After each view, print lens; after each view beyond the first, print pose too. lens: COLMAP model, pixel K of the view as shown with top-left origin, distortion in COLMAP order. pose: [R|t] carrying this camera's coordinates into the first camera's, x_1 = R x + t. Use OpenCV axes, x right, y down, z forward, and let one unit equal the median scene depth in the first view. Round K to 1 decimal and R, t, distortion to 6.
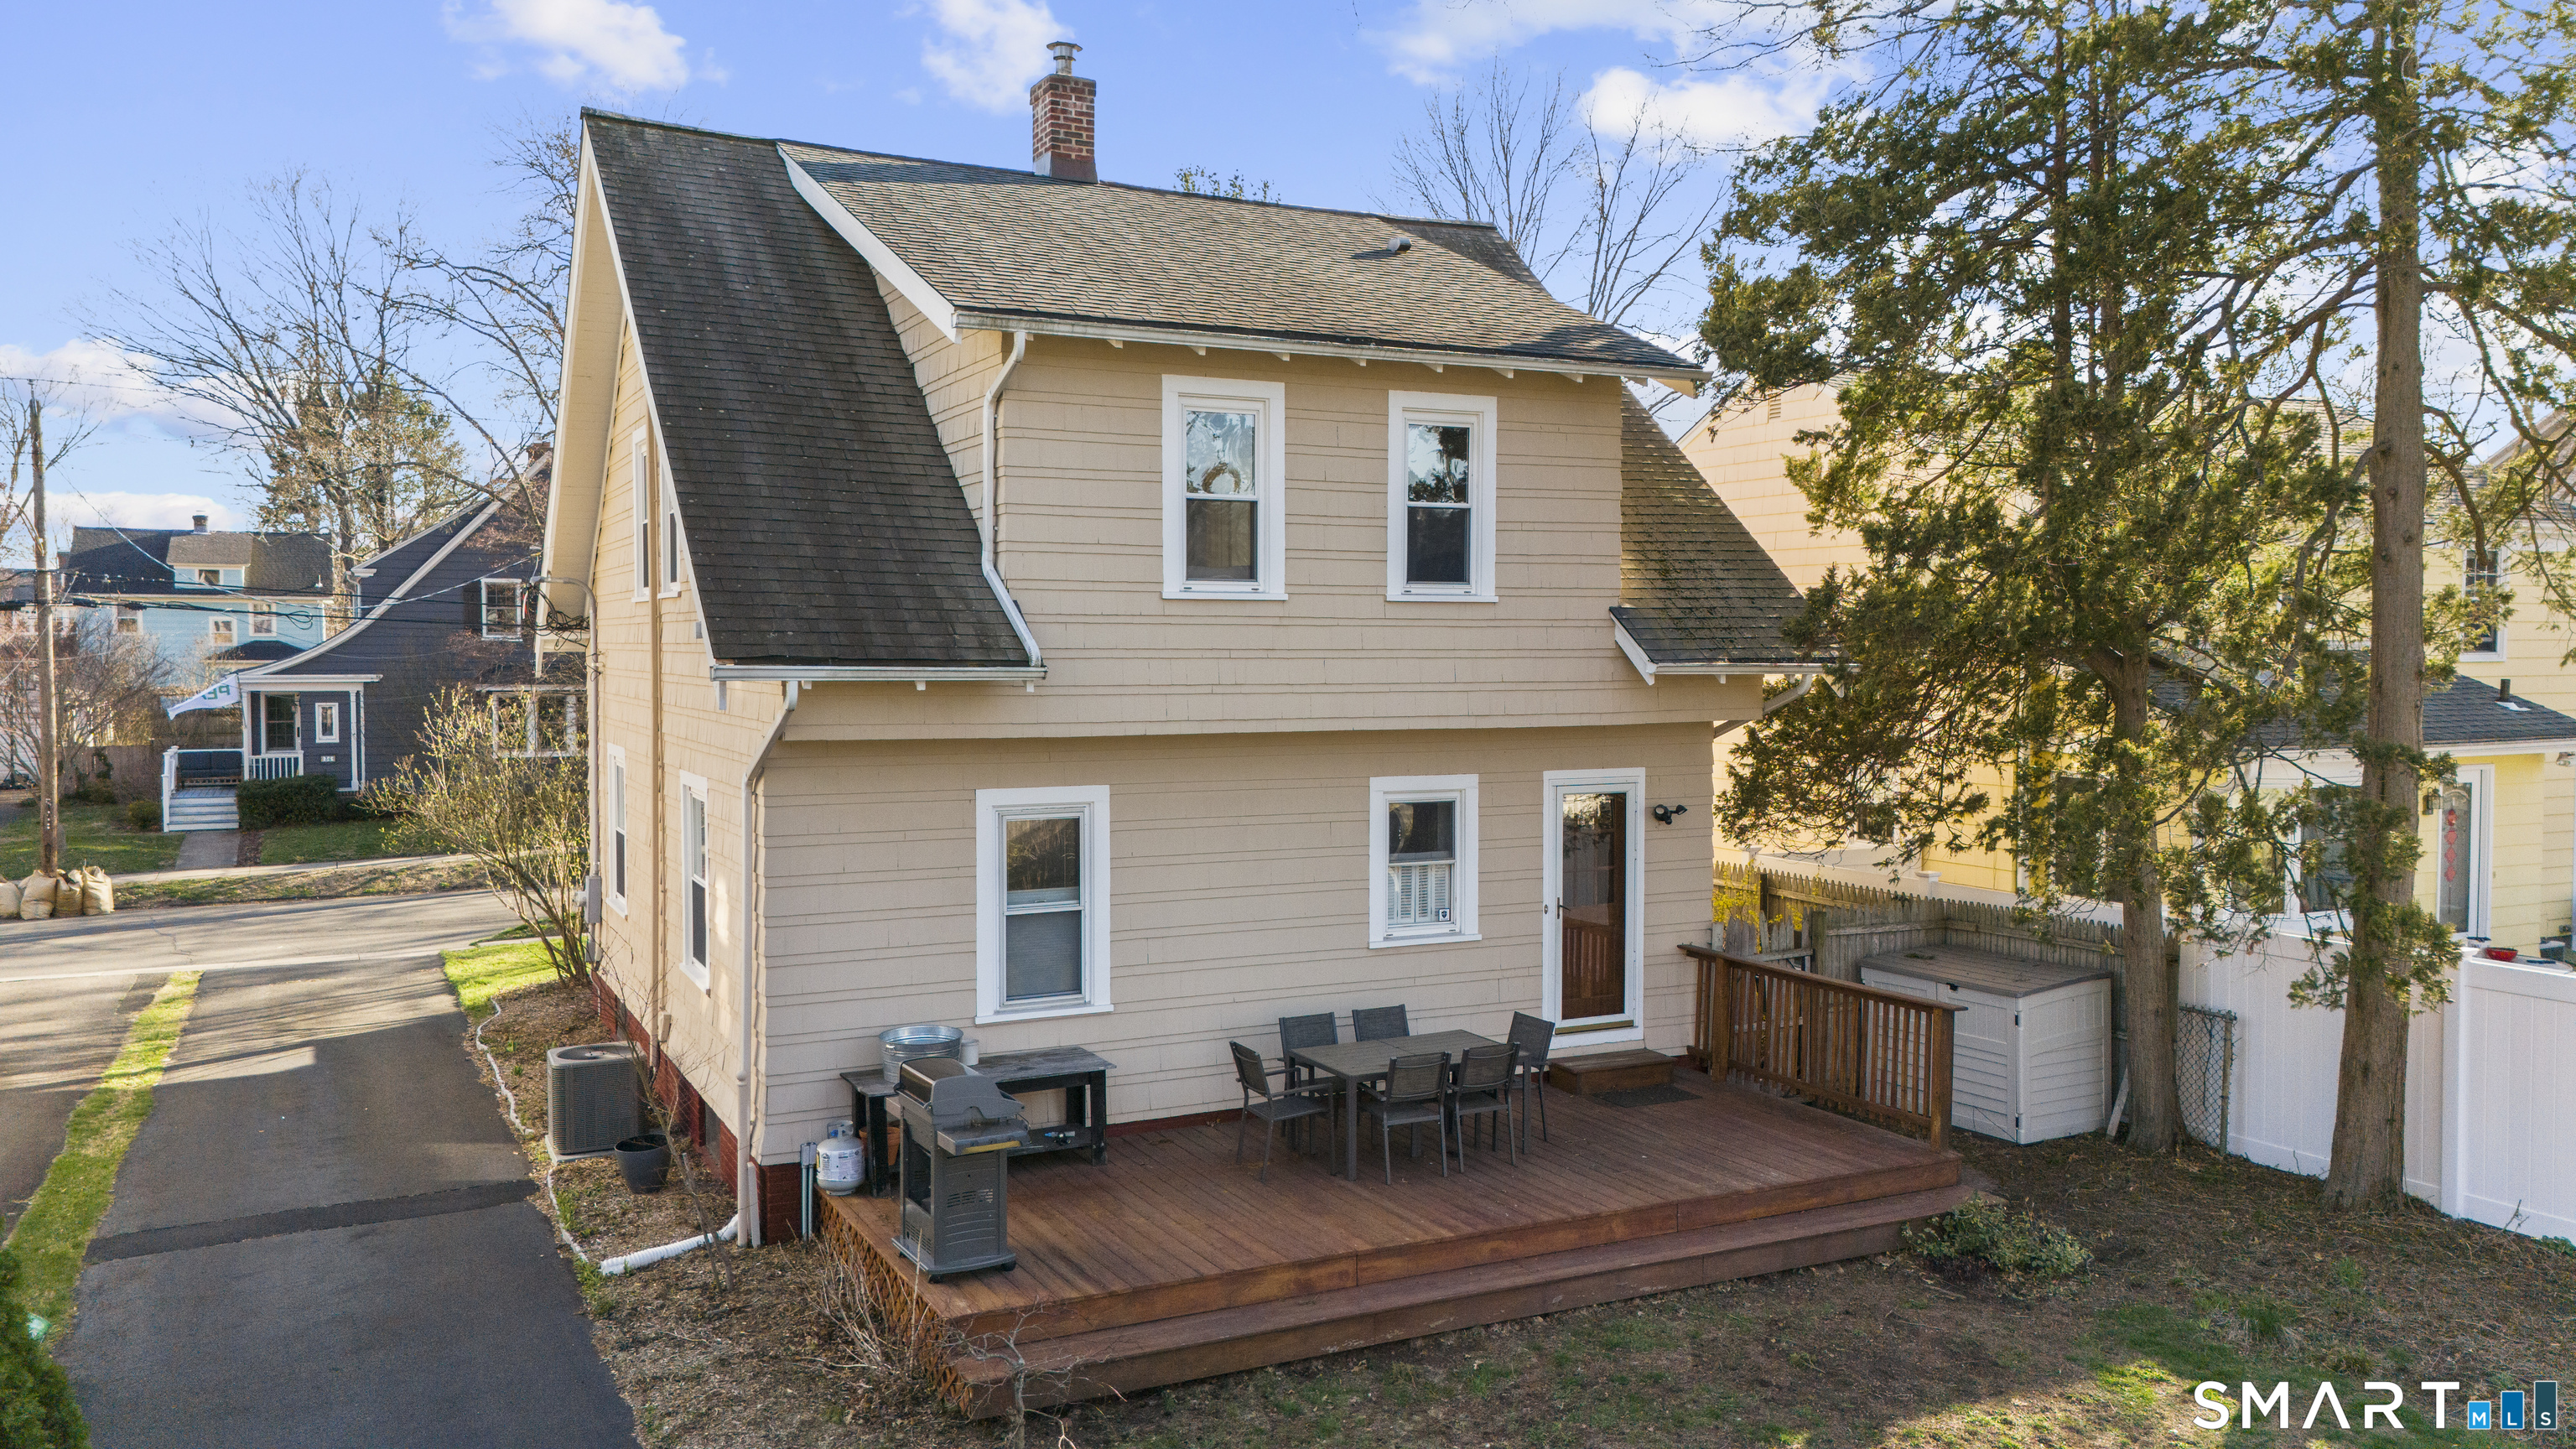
lens RADIAL K [[1911.1, 0, 1289.6], [0, 1911.1, 726.1], [0, 0, 1]] dist [0.030982, 0.000969]
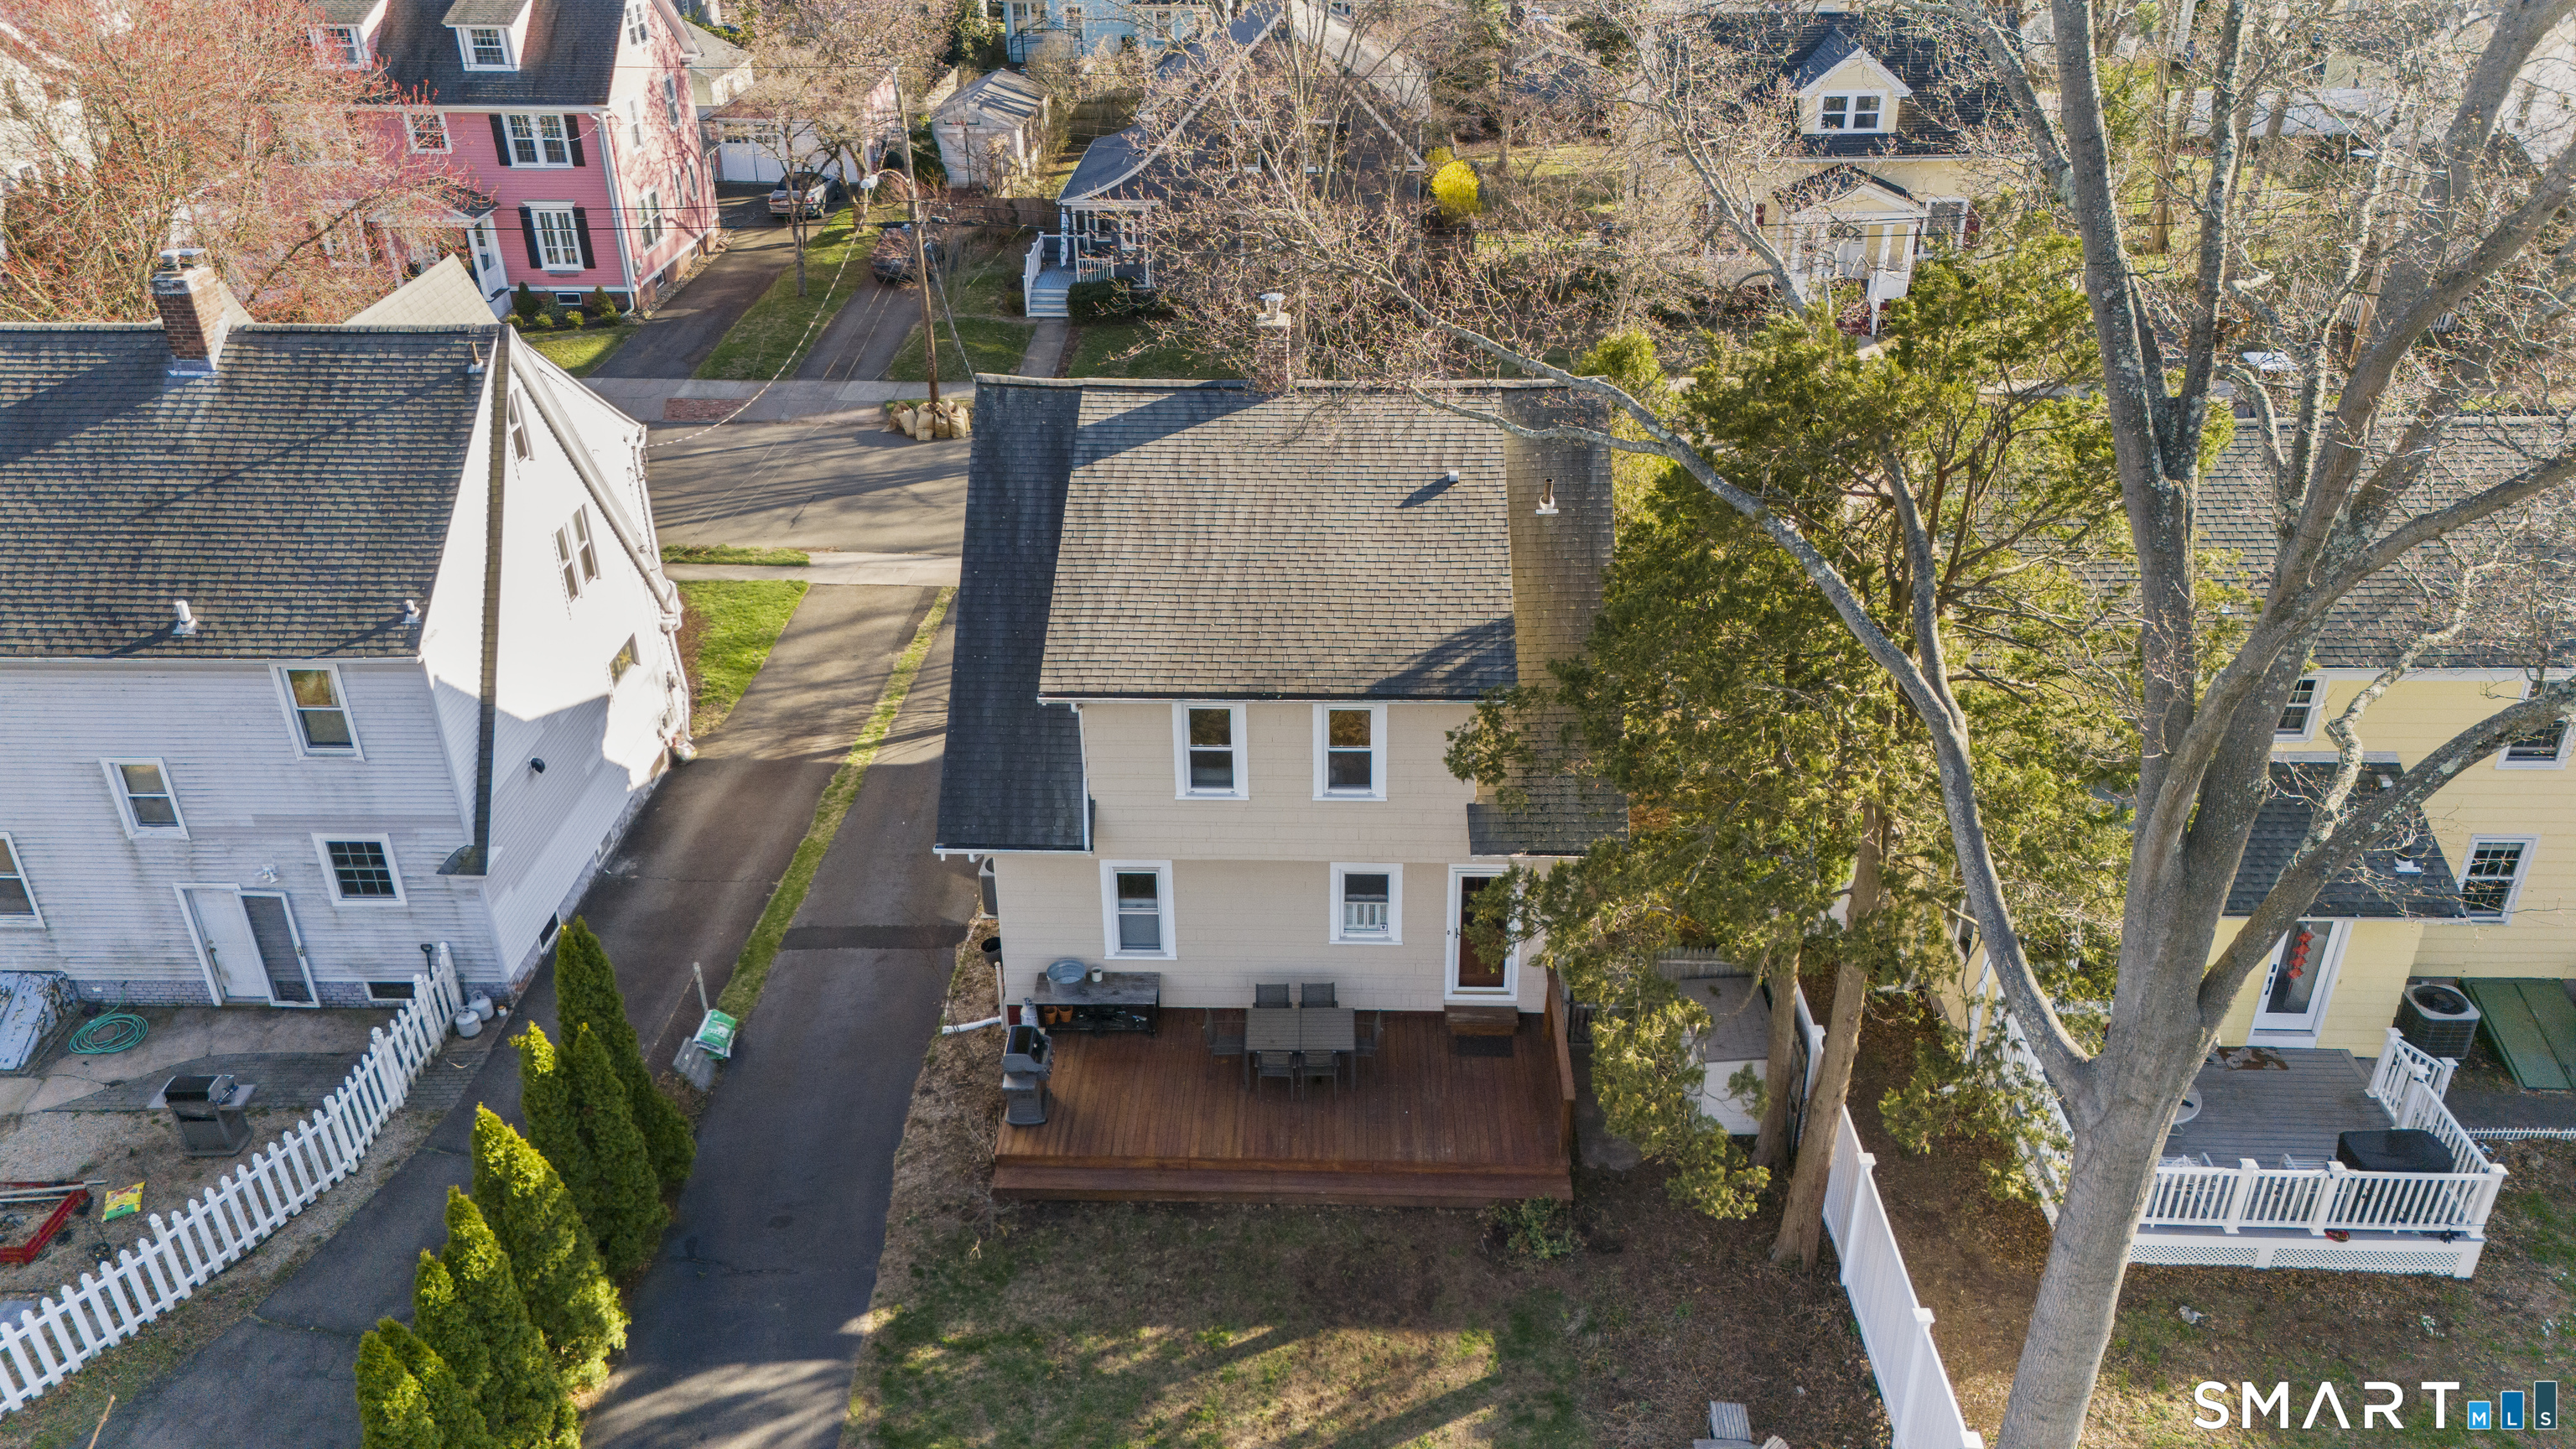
lens RADIAL K [[1911.1, 0, 1292.4], [0, 1911.1, 723.0], [0, 0, 1]] dist [0.030982, 0.000969]
pose [[0.872999, 0.221378, -0.434585, 0.822787], [-0.003398, 0.893790, 0.448472, -0.962507], [0.487710, -0.390039, 0.781031, -0.373387]]
